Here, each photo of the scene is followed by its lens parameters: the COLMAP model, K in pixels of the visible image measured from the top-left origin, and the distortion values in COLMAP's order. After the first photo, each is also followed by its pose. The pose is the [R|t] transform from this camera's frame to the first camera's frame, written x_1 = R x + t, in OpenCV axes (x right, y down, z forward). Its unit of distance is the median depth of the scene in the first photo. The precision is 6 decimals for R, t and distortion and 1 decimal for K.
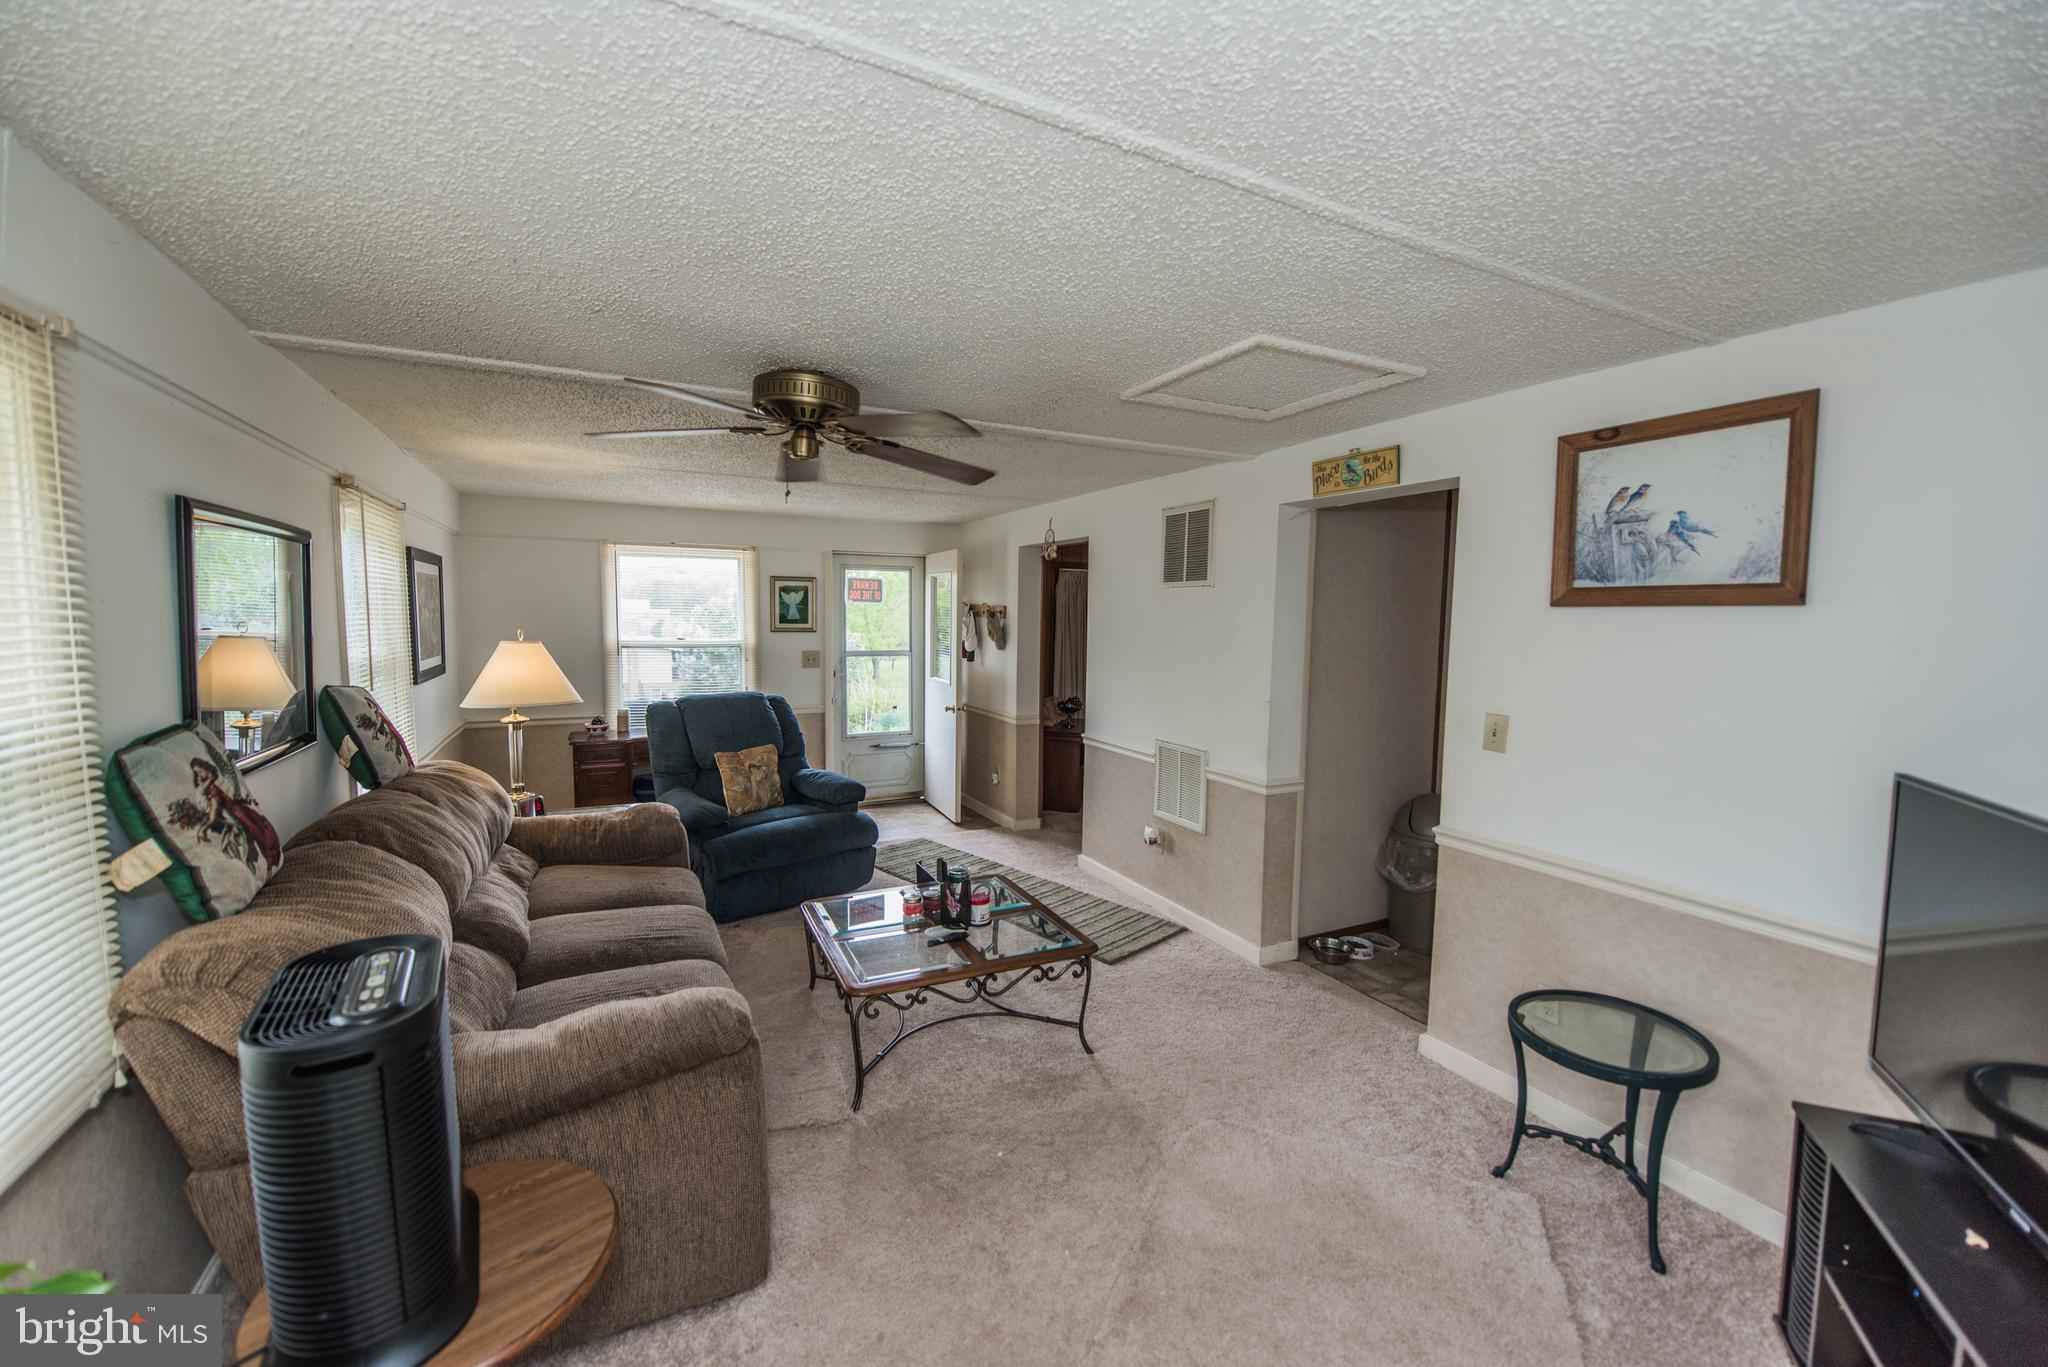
lens RADIAL K [[814.8, 0, 1020.3], [0, 814.8, 683.2], [0, 0, 1]] dist [-0.013415, -0.003817]
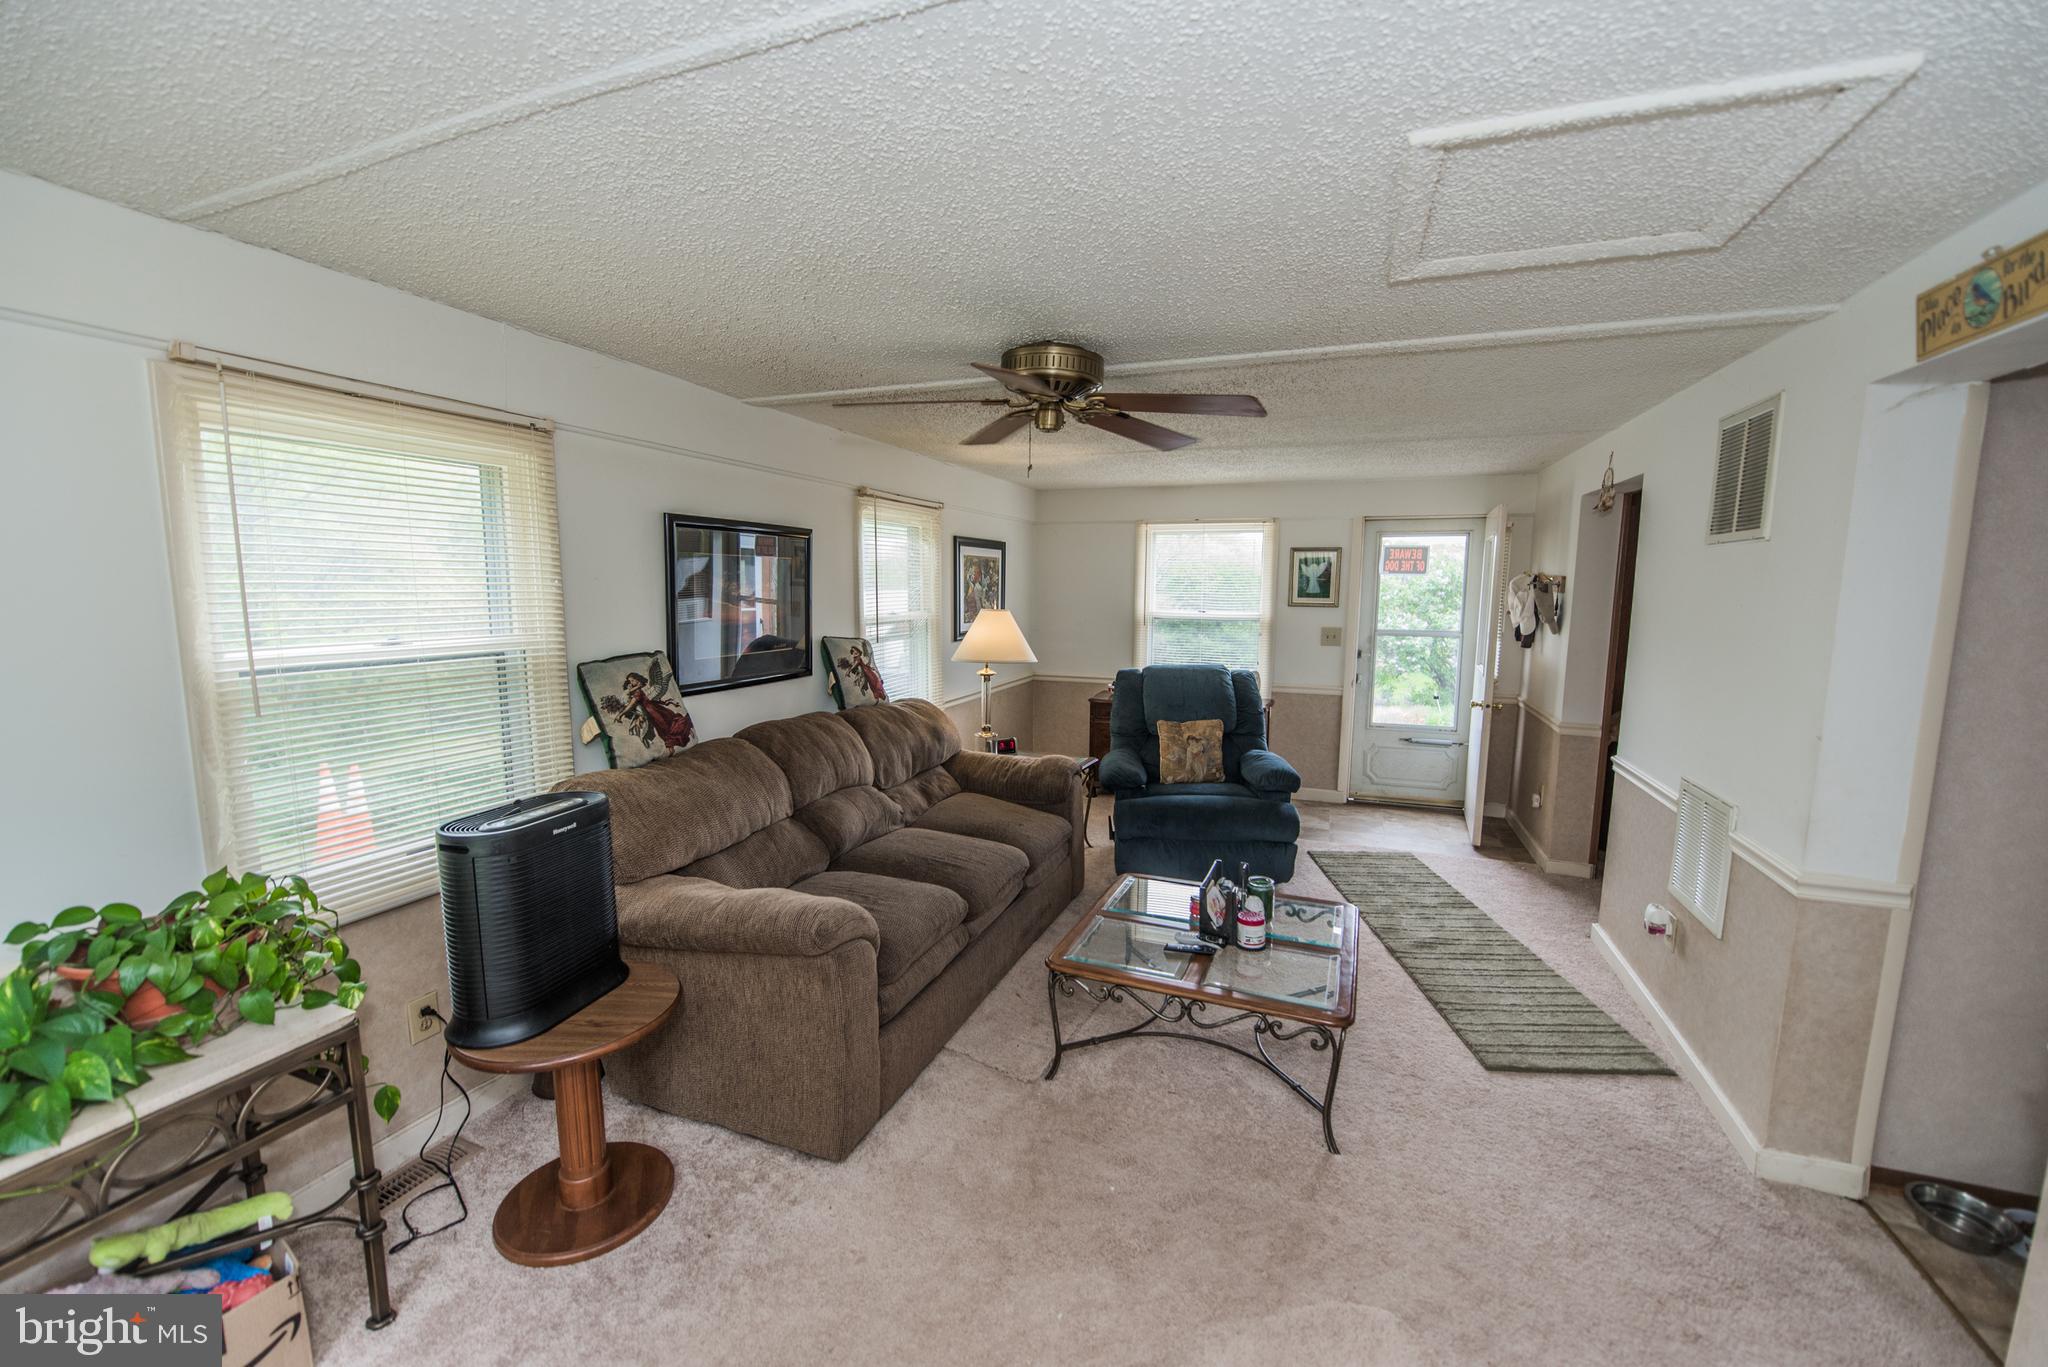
lens RADIAL K [[814.8, 0, 1020.3], [0, 814.8, 683.2], [0, 0, 1]] dist [-0.013415, -0.003817]
pose [[0.669647, 0.082972, -0.738030, 0.276526], [-0.060907, 0.996528, 0.056770, -0.010800], [0.740178, 0.006935, 0.672375, 0.168822]]
